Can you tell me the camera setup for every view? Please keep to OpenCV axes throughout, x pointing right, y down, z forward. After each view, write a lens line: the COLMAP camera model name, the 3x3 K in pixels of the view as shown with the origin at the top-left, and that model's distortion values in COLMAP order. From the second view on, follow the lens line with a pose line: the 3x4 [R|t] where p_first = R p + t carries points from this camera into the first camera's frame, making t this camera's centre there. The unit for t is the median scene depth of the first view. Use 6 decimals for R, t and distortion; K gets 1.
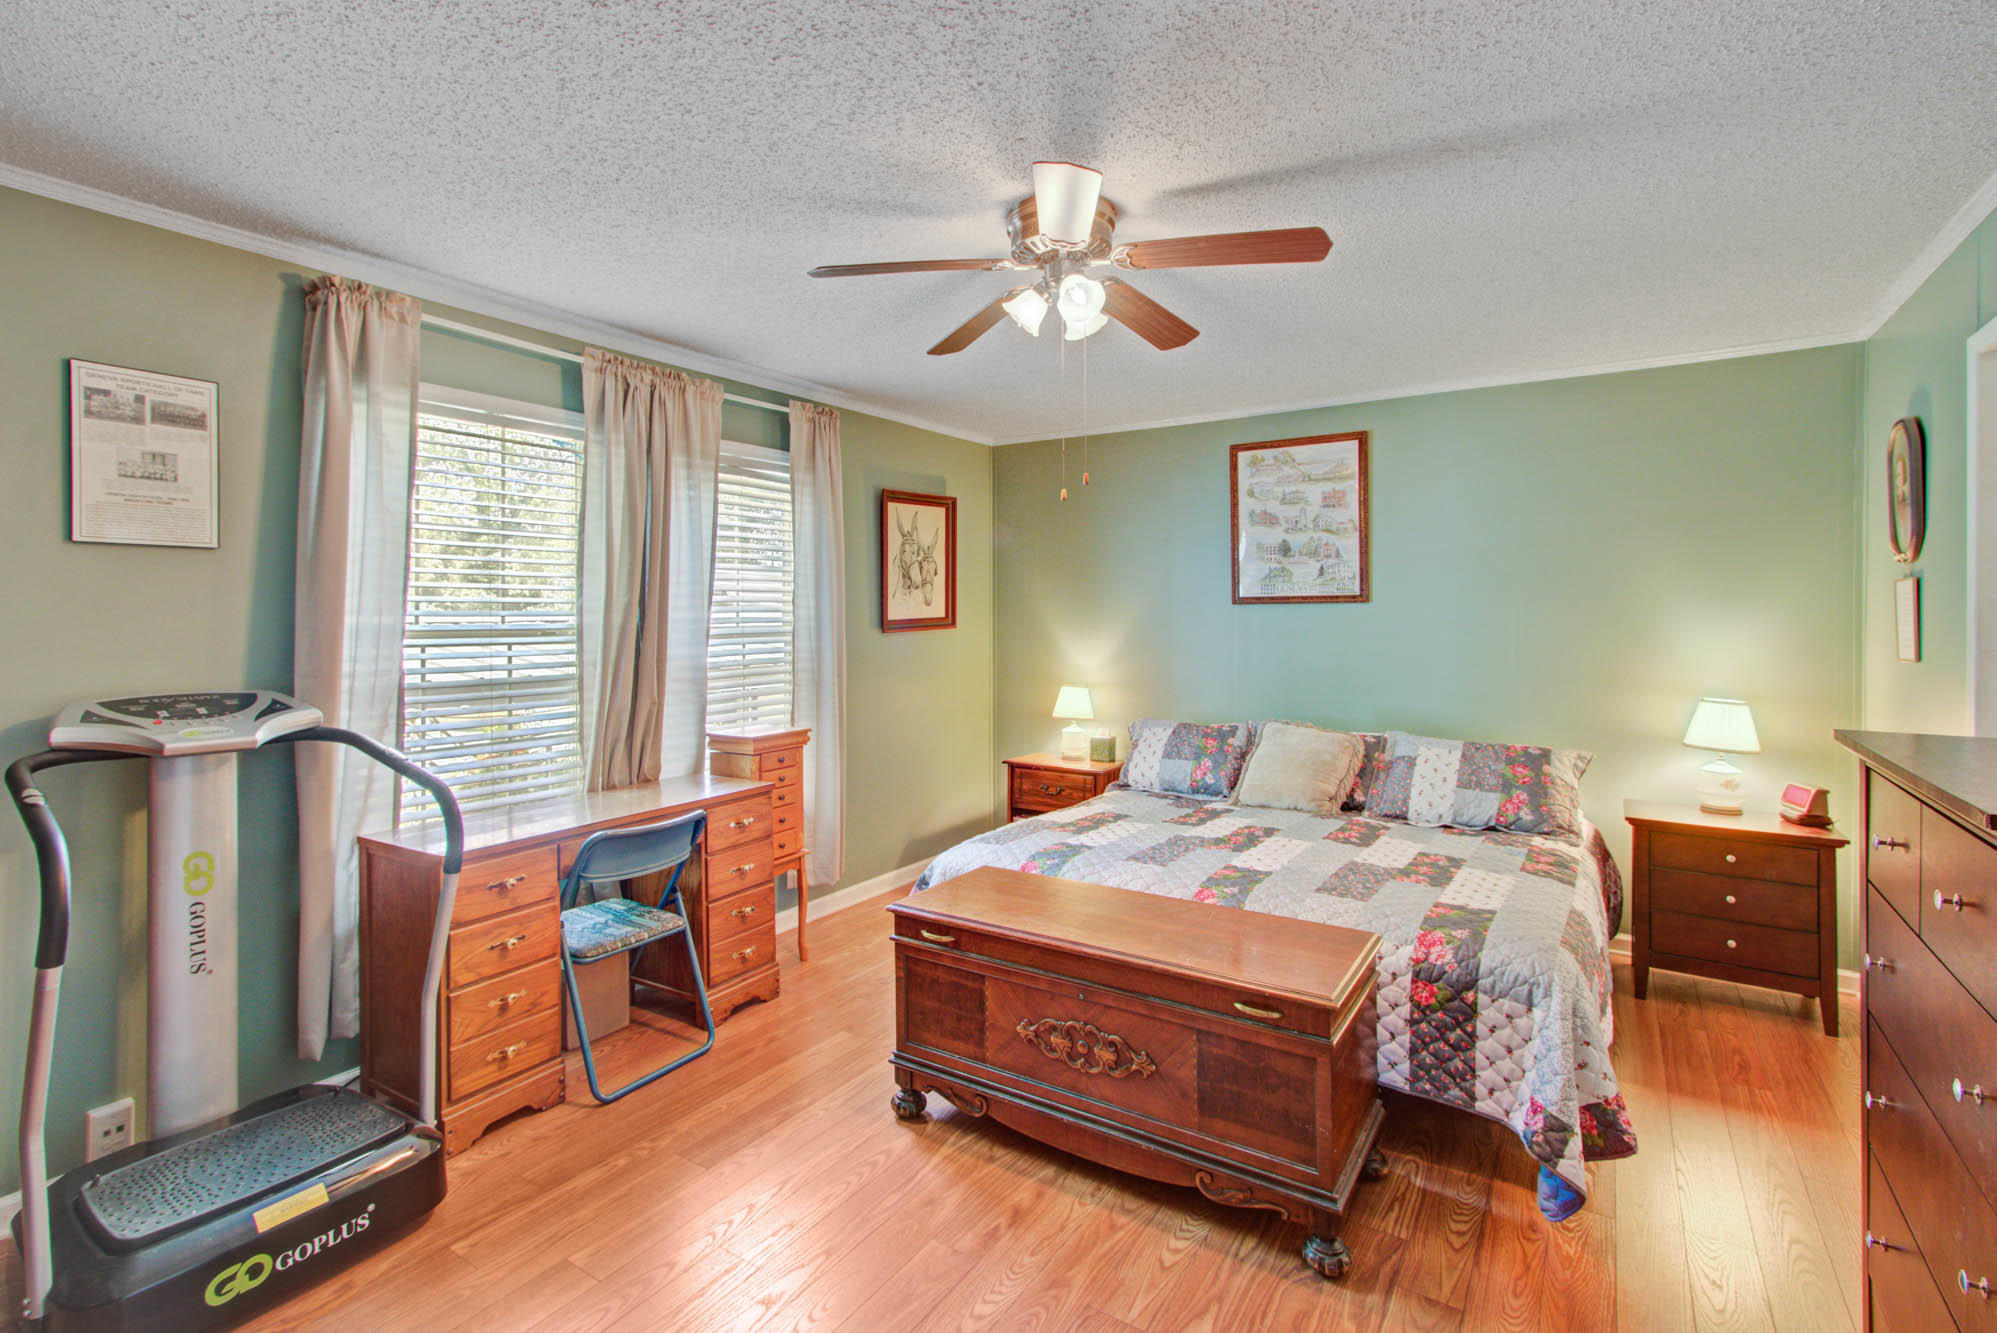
lens RADIAL K [[942.3, 0, 944.3], [0, 942.3, 618.8], [0, 0, 1]] dist [-0.001225, -0.000006]
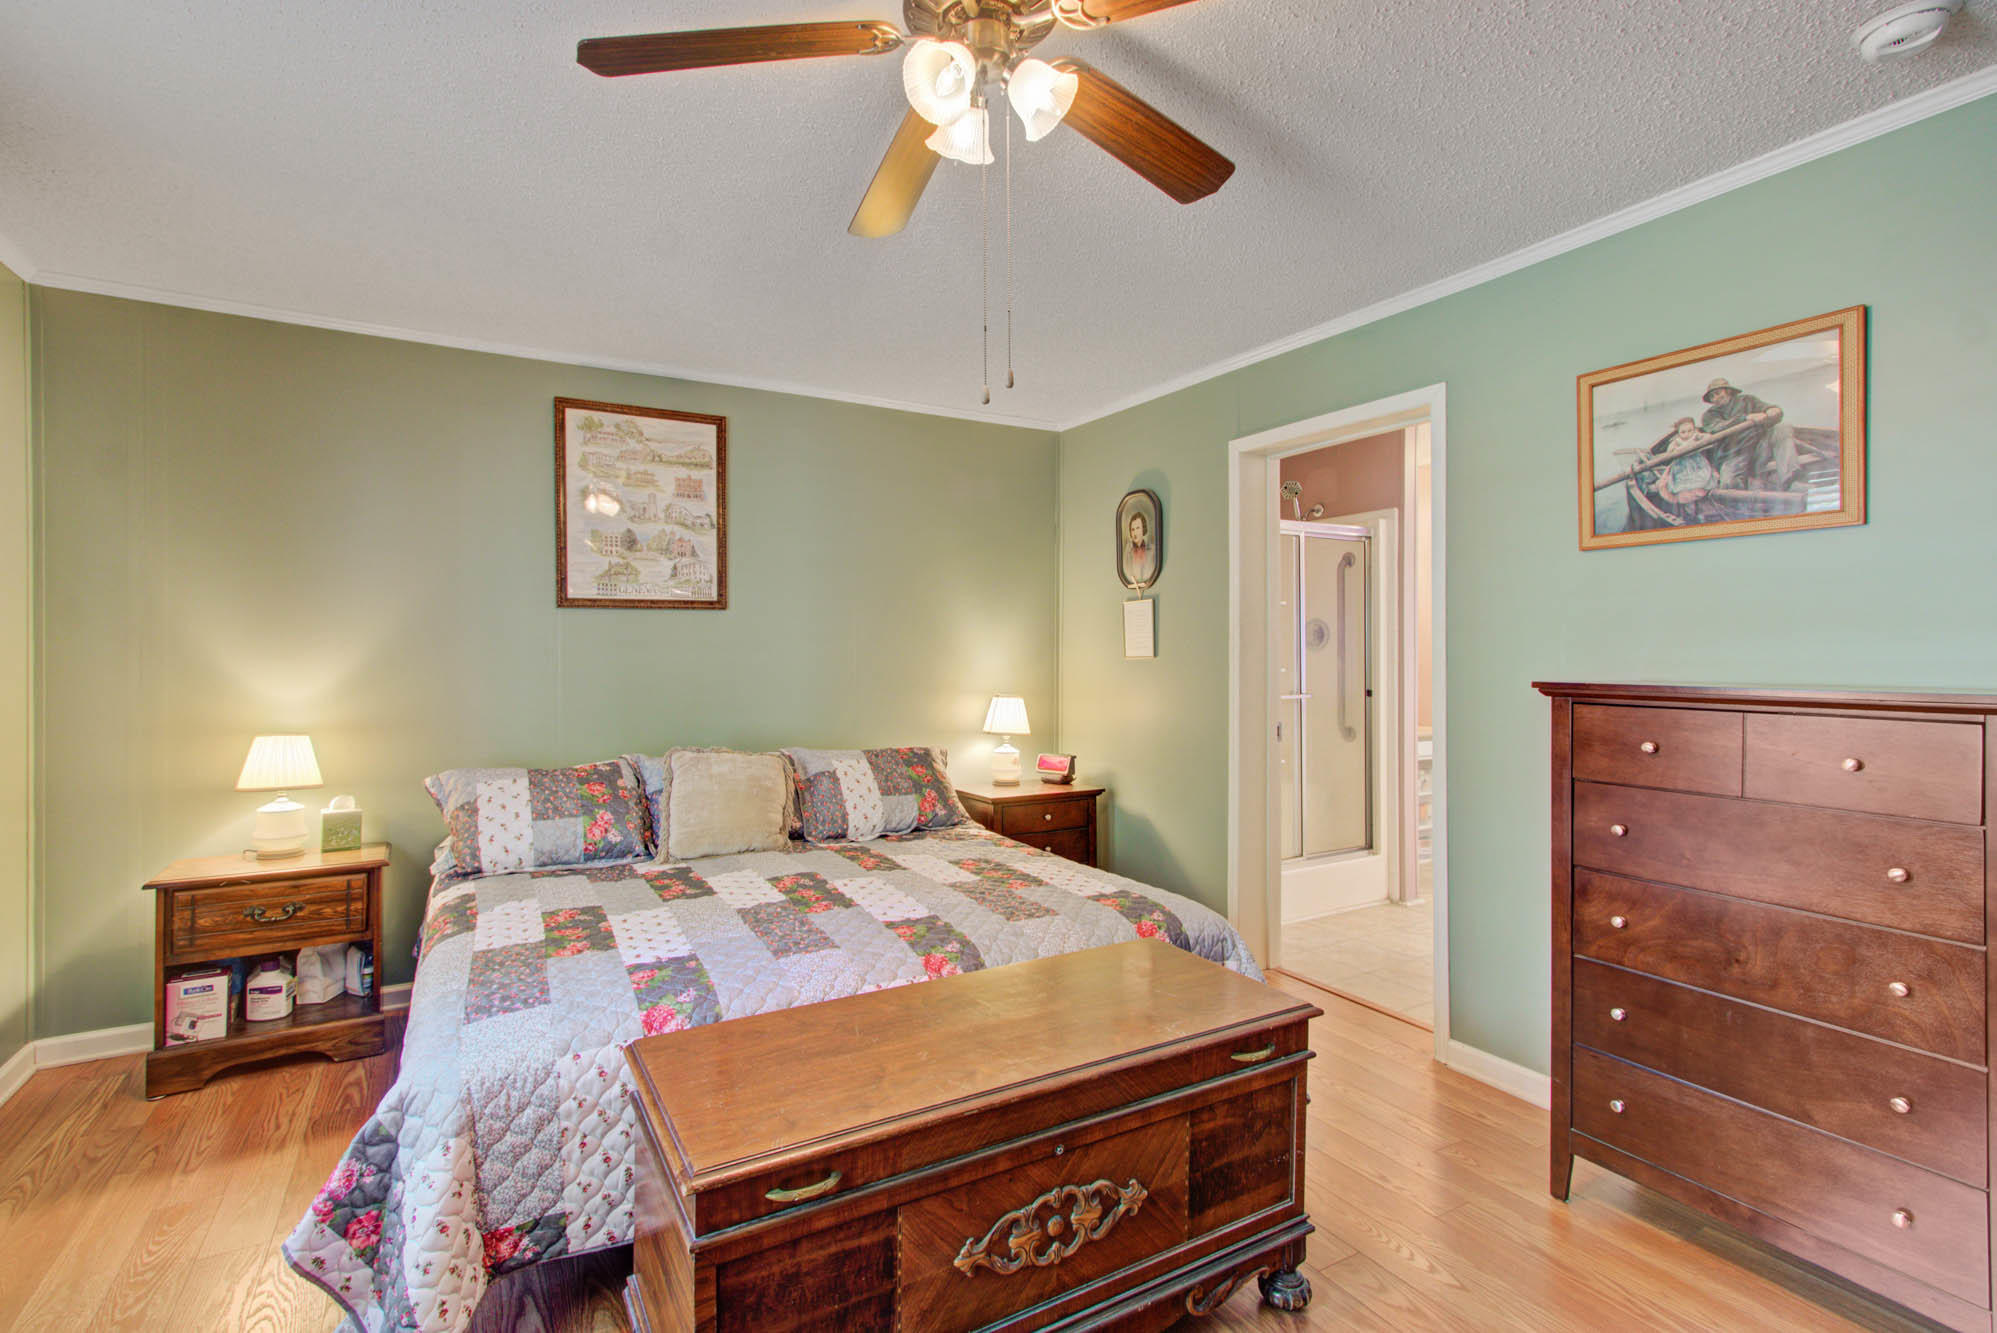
lens RADIAL K [[933.2, 0, 990.4], [0, 933.2, 660.8], [0, 0, 1]] dist [-0.001826, -0.000380]
pose [[0.424555, -0.009422, 0.905353, -0.244578], [0.003015, 0.999955, 0.008992, 0.023721], [-0.905397, -0.001088, 0.424565, 0.394194]]
